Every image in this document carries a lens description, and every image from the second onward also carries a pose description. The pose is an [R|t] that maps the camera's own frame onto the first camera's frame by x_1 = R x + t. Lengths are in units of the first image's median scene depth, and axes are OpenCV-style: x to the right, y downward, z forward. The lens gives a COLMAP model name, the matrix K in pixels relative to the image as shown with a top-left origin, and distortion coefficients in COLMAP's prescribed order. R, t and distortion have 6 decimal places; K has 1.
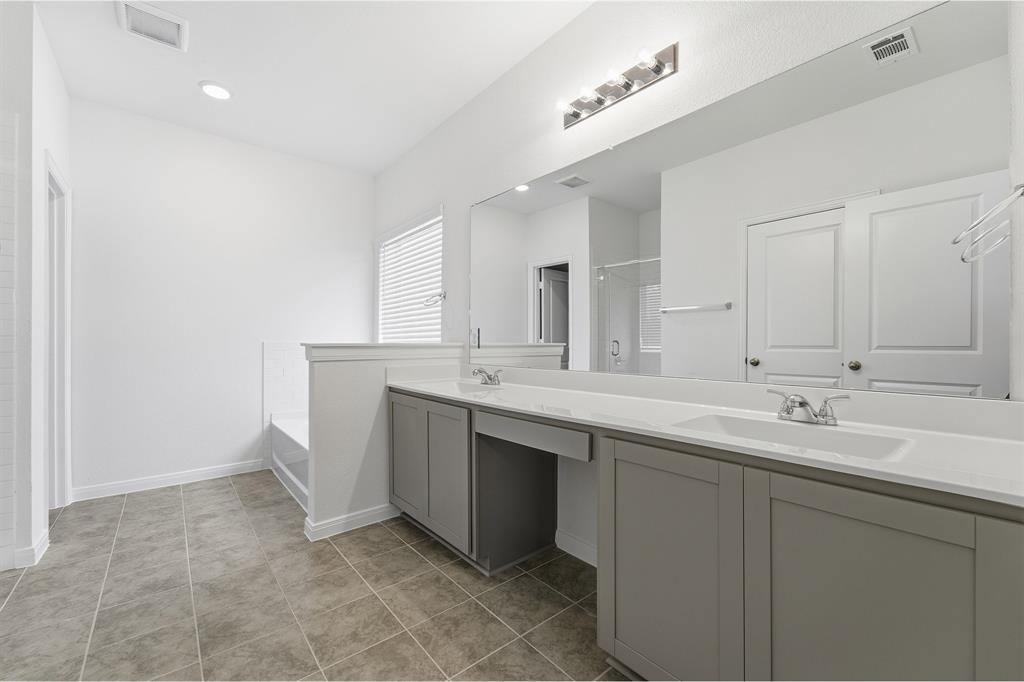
lens RADIAL K [[402.0, 0, 503.9], [0, 402.0, 338.7], [0, 0, 1]] dist [-0.003672, 0.001452]
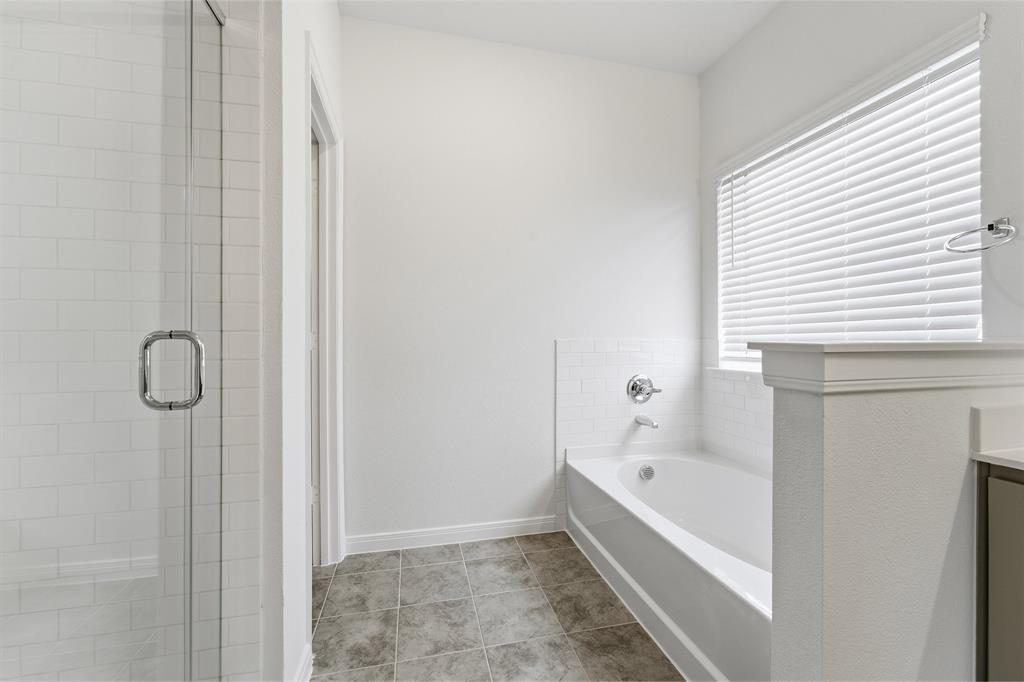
lens RADIAL K [[402.0, 0, 517.7], [0, 402.0, 338.6], [0, 0, 1]] dist [-0.003672, 0.001452]
pose [[0.904098, -0.003513, -0.427311, -0.428331], [0.004175, 0.999991, 0.000612, 0.004467], [0.427305, -0.002338, 0.904104, 0.424652]]
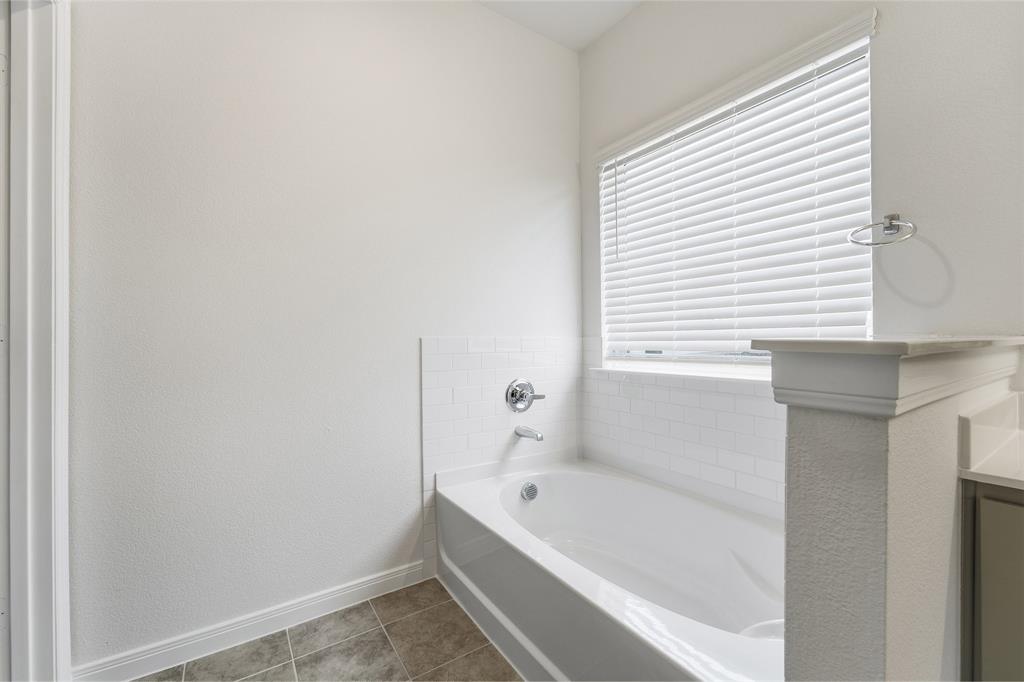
lens RADIAL K [[402.0, 0, 499.8], [0, 402.0, 334.3], [0, 0, 1]] dist [-0.003672, 0.001452]
pose [[0.994155, -0.005552, -0.107818, -0.511040], [0.005012, 0.999974, -0.005276, 0.005733], [0.107844, 0.004705, 0.994157, 0.559233]]
